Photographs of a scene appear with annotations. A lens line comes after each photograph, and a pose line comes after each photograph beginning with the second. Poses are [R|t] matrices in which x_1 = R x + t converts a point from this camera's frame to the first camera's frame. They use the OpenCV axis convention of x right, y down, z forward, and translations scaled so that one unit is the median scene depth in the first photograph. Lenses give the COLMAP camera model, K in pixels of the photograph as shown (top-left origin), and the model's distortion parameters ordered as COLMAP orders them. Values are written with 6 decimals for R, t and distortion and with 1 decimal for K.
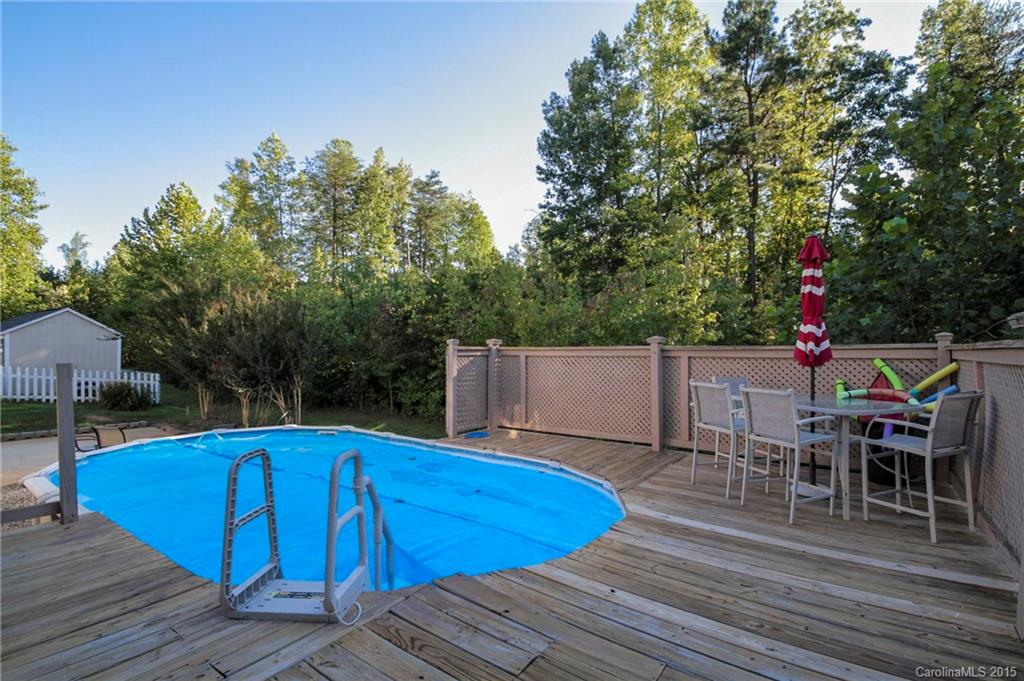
lens RADIAL K [[467.3, 0, 510.9], [0, 467.3, 346.1], [0, 0, 1]] dist [-0.013944, -0.006143]
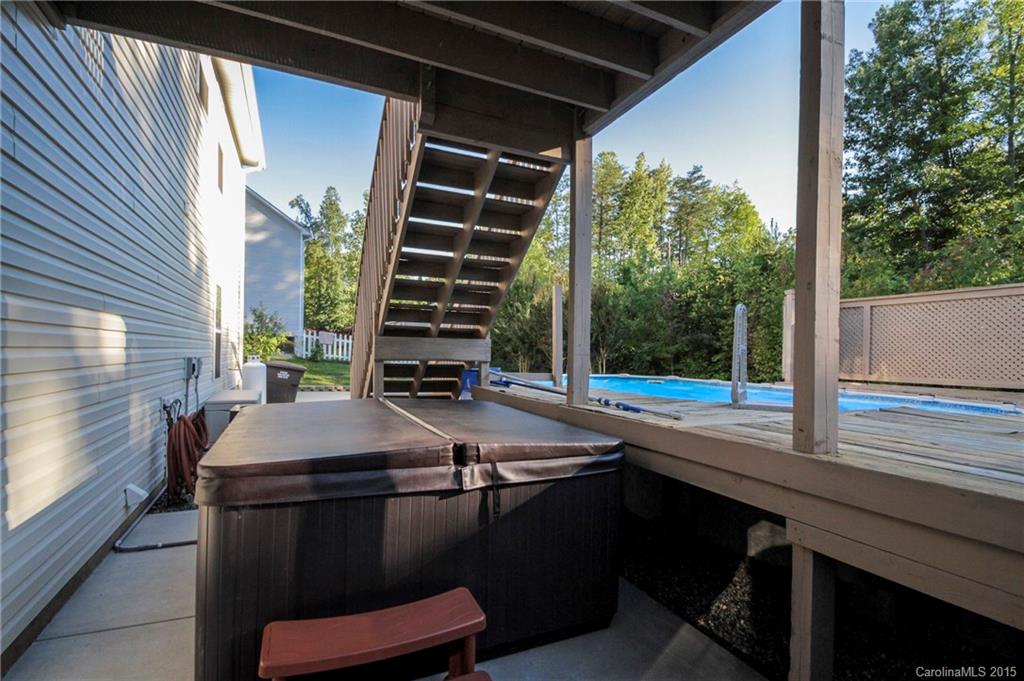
lens RADIAL K [[467.3, 0, 499.6], [0, 467.3, 356.8], [0, 0, 1]] dist [-0.013944, -0.006143]
pose [[0.871998, 0.012769, -0.489343, -0.058376], [-0.014731, 0.999891, -0.000159, 0.046748], [0.489288, 0.007347, 0.872091, -0.080436]]
